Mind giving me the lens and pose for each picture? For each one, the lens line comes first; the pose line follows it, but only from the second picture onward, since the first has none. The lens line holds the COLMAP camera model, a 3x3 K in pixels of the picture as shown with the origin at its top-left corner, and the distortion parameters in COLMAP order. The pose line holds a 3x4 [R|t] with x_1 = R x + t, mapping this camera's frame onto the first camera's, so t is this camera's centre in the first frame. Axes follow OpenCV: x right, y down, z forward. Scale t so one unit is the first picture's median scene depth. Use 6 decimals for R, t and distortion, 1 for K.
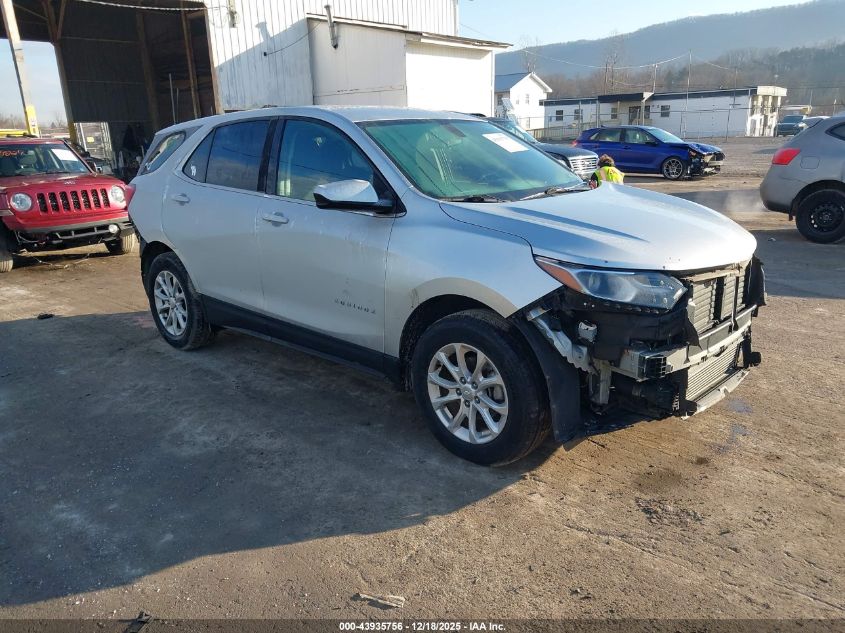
lens RADIAL K [[663.3, 0, 423.7], [0, 663.3, 317.6], [0, 0, 1]] dist [0.014278, -0.017312]
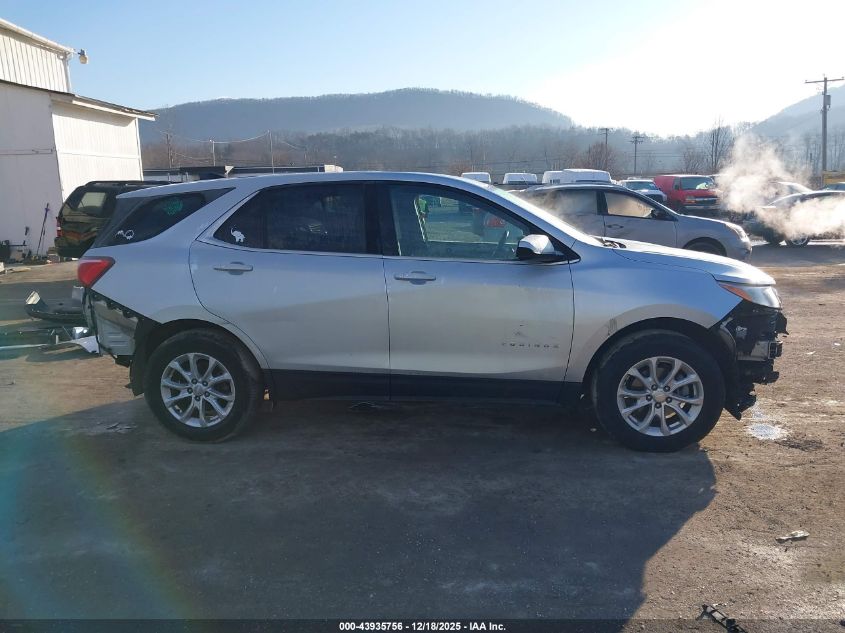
lens RADIAL K [[663.3, 0, 419.5], [0, 663.3, 317.7], [0, 0, 1]] dist [0.014278, -0.017312]
pose [[0.811437, -0.098663, 0.576051, -0.844796], [0.156840, 0.986254, -0.052007, -0.032523], [-0.563001, 0.132548, 0.815758, 0.172833]]
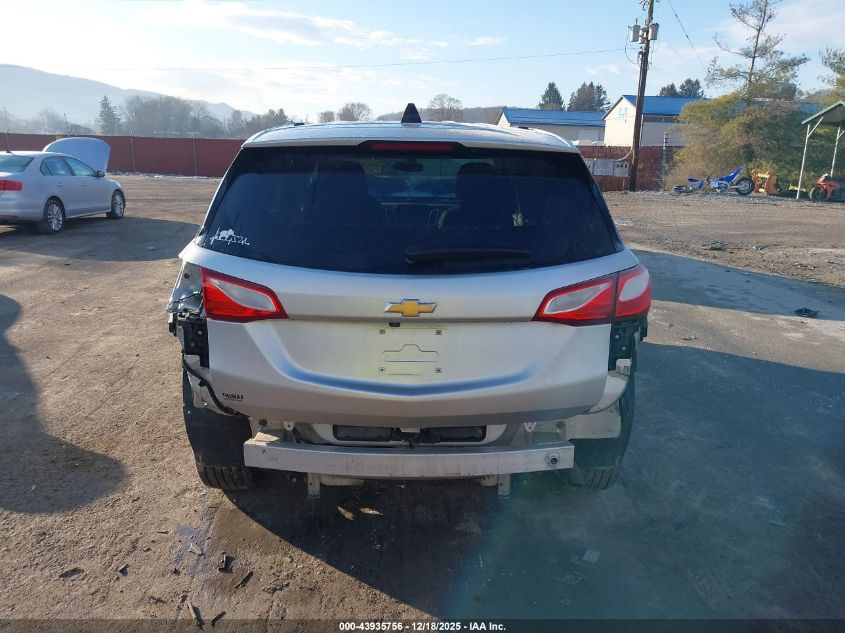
lens RADIAL K [[663.3, 0, 423.3], [0, 663.3, 312.3], [0, 0, 1]] dist [0.014278, -0.017312]
pose [[-0.689920, -0.134860, 0.711213, -0.953713], [0.206941, 0.904746, 0.372304, -0.524827], [-0.693676, 0.404039, -0.596294, 1.971551]]
